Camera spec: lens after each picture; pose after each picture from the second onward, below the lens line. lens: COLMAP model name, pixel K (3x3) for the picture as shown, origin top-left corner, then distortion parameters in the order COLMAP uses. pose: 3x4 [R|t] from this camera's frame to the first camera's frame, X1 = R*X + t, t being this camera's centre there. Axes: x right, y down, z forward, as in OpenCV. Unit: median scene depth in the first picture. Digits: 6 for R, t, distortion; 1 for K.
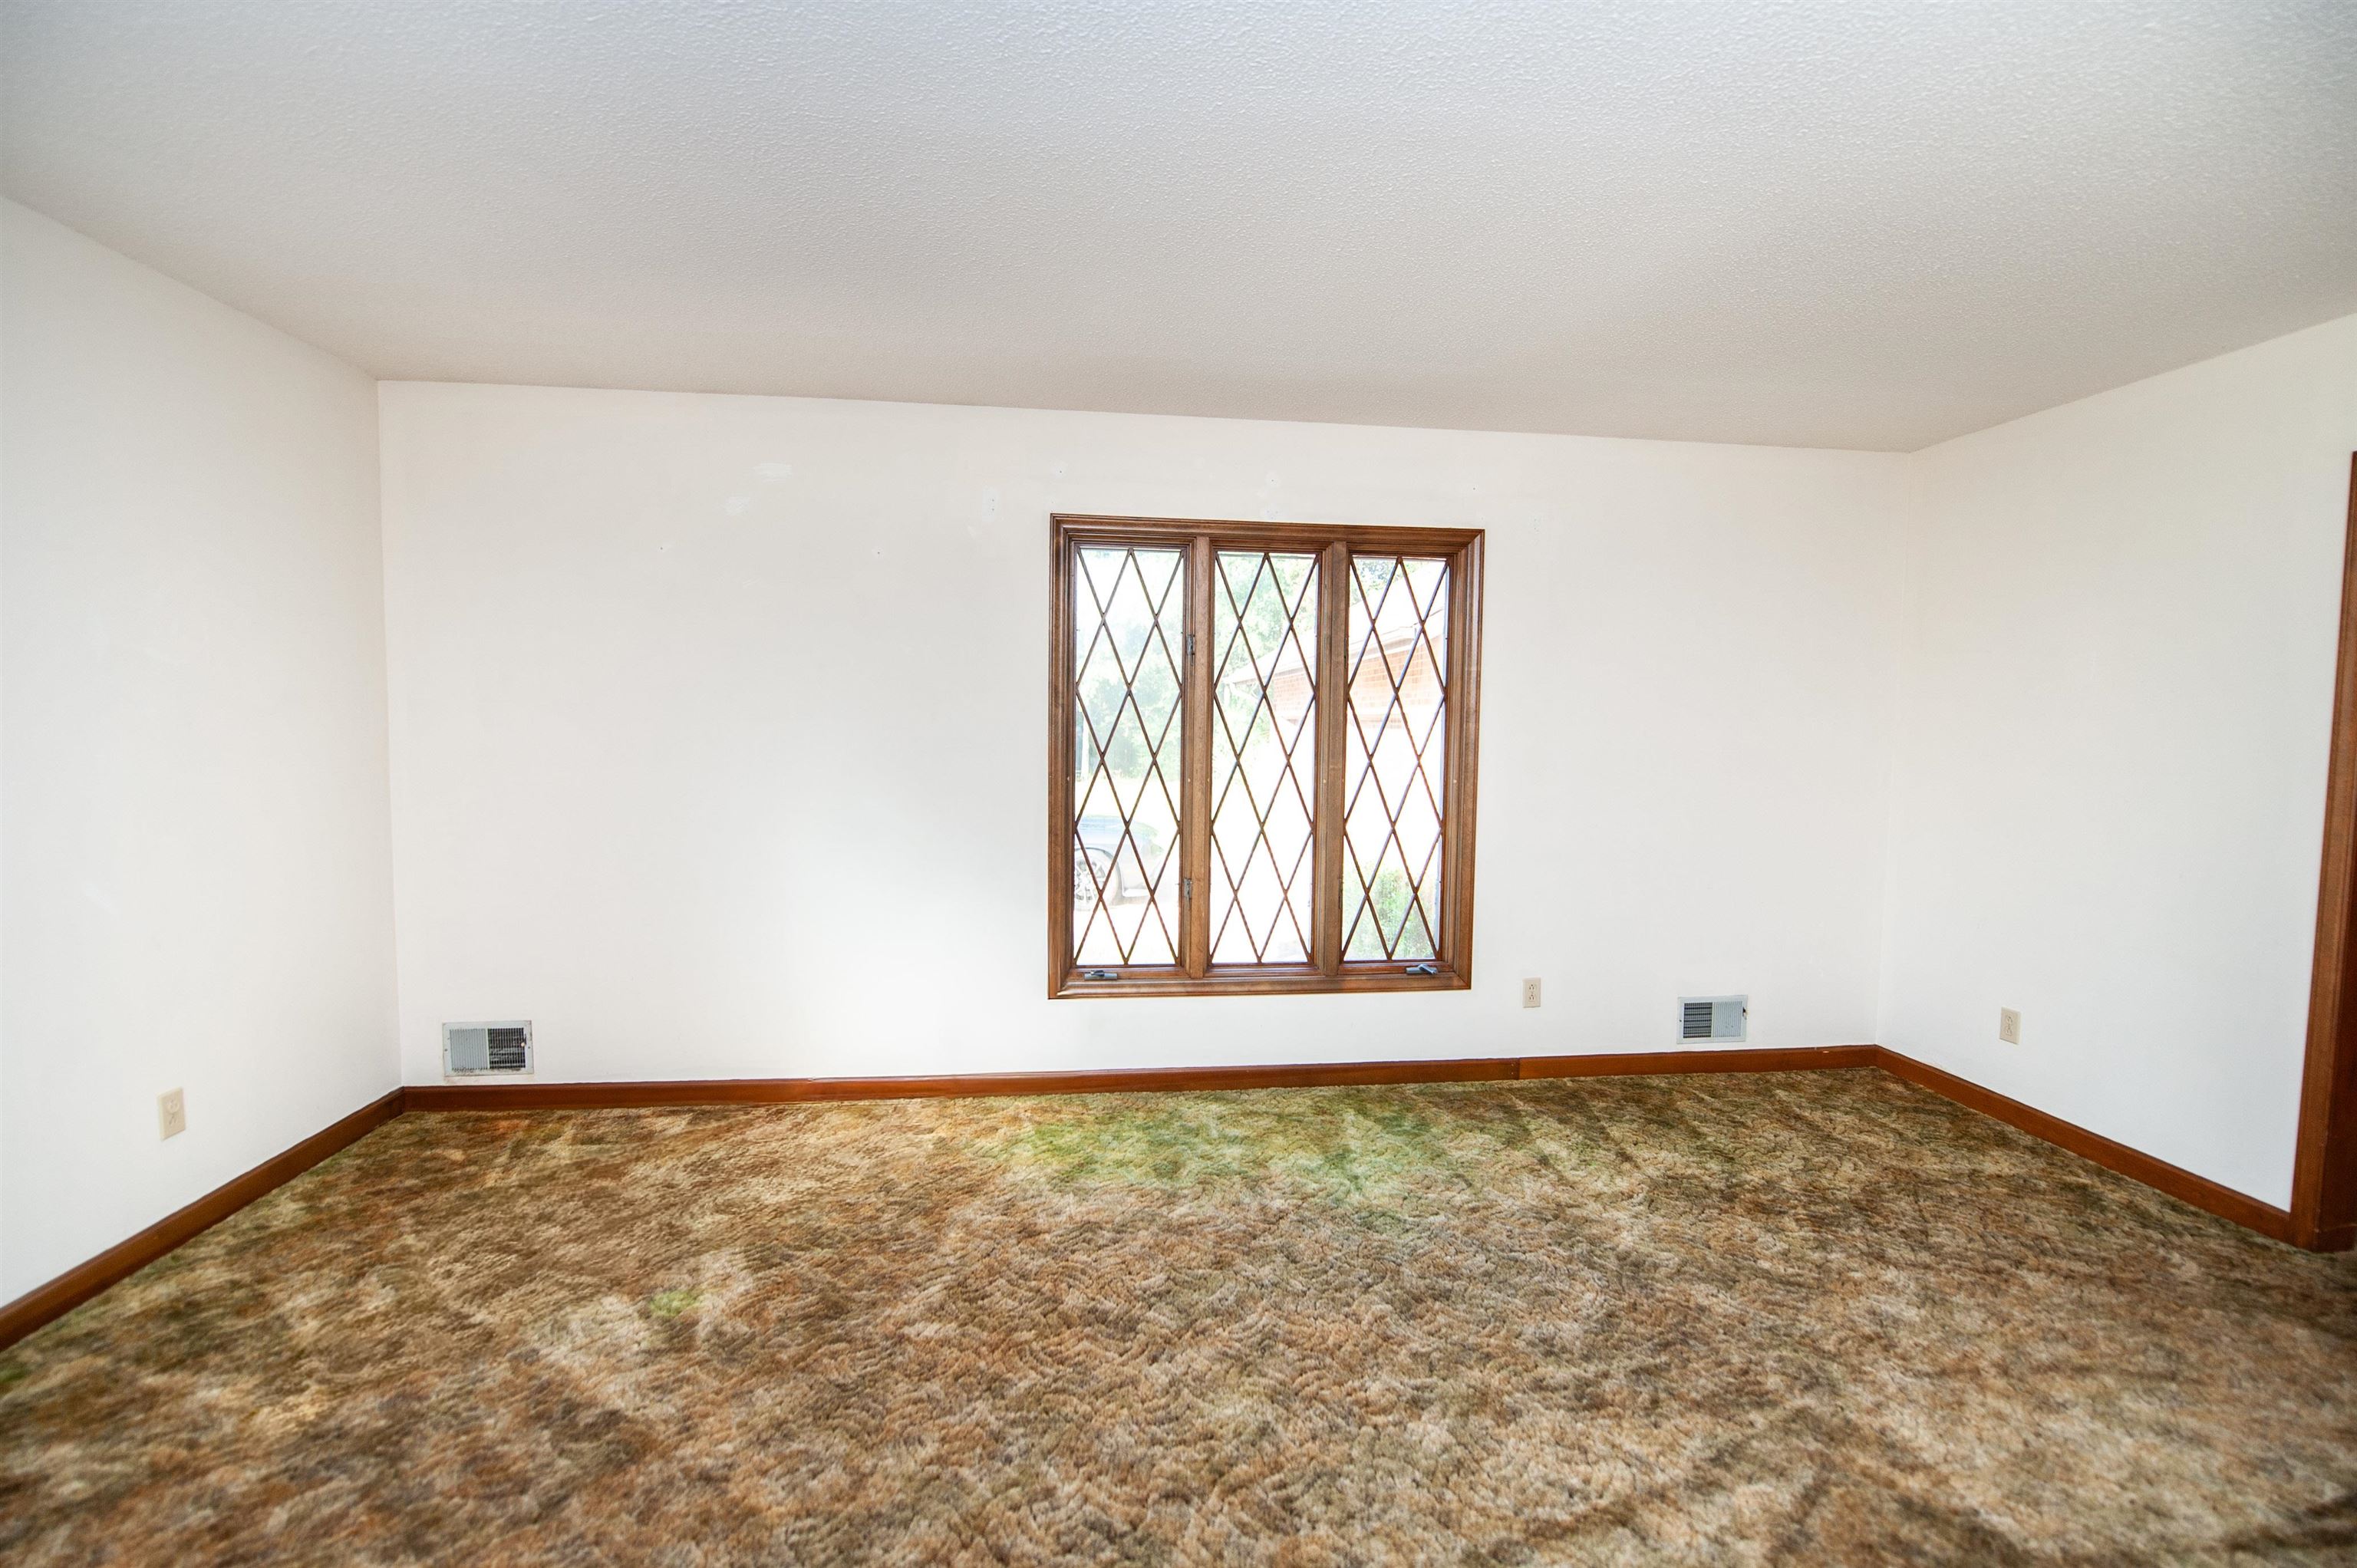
lens RADIAL K [[986.5, 0, 1182.4], [0, 986.5, 787.2], [0, 0, 1]] dist [-0.009674, -0.004492]
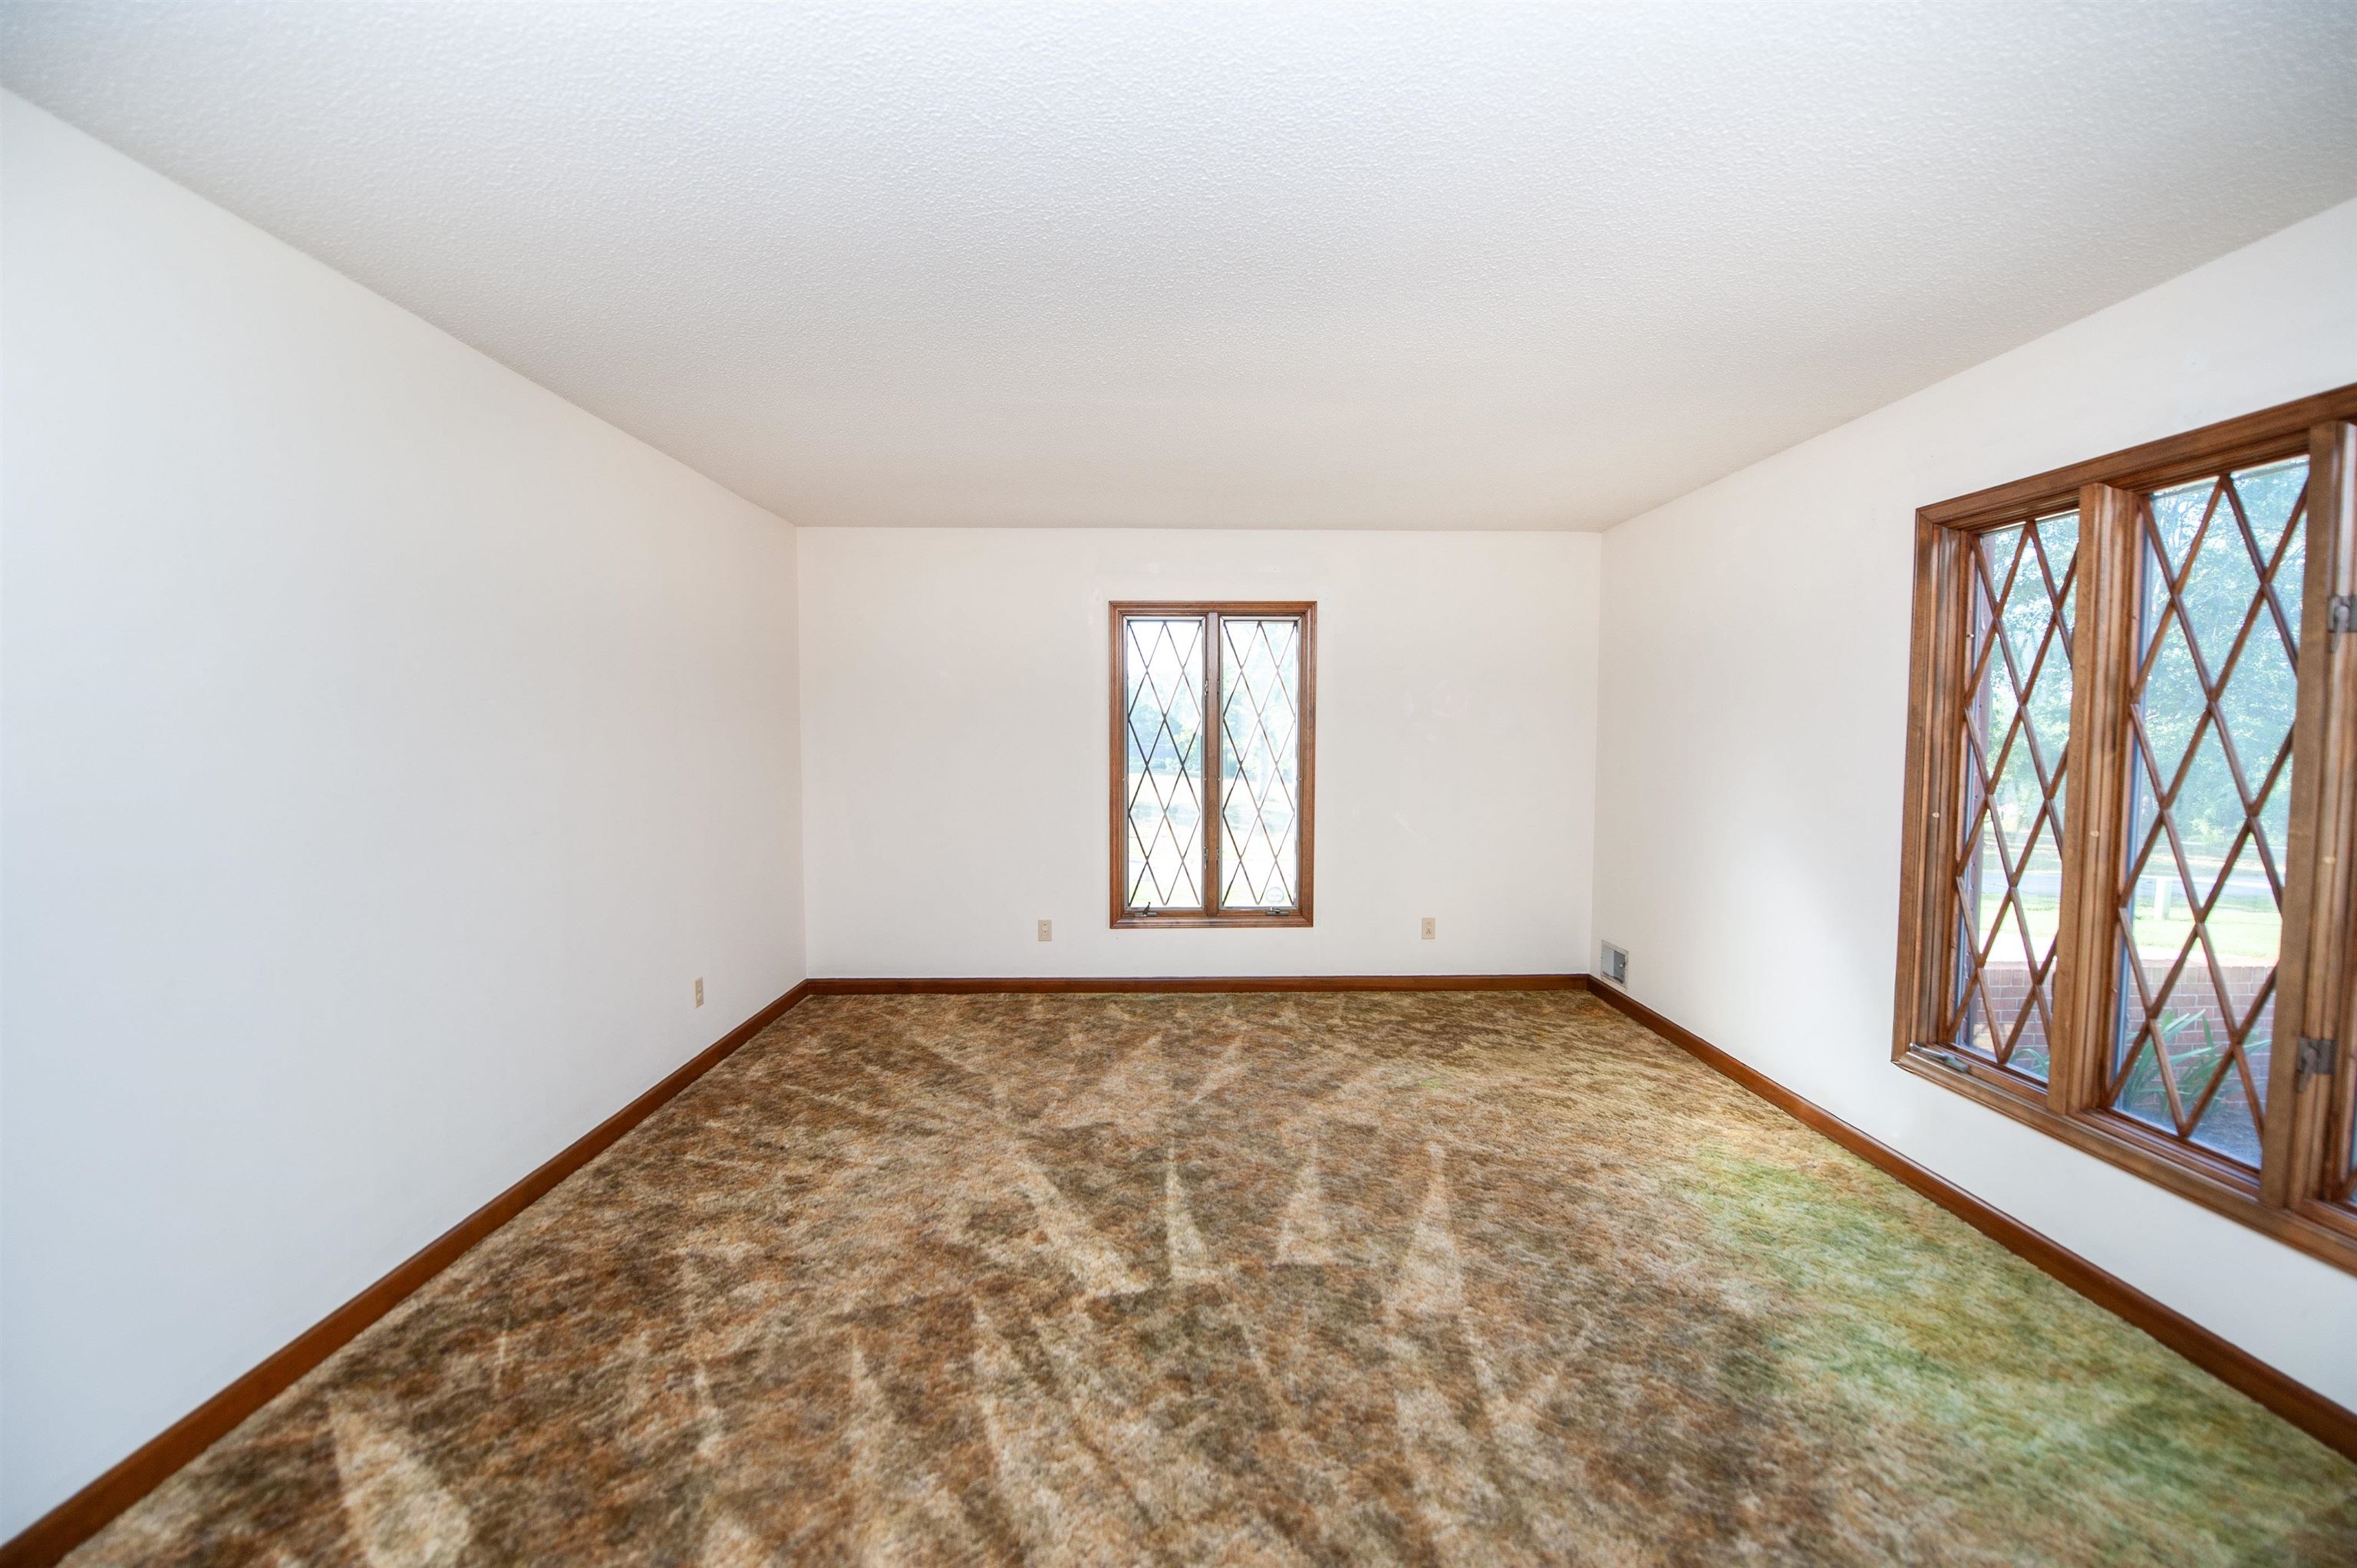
lens RADIAL K [[986.5, 0, 1182.4], [0, 986.5, 787.2], [0, 0, 1]] dist [-0.009674, -0.004492]
pose [[-0.043633, 0.065267, -0.996913, 0.854381], [-0.093619, 0.993206, 0.069121, -0.032507], [0.994652, 0.096346, -0.037226, 0.458417]]
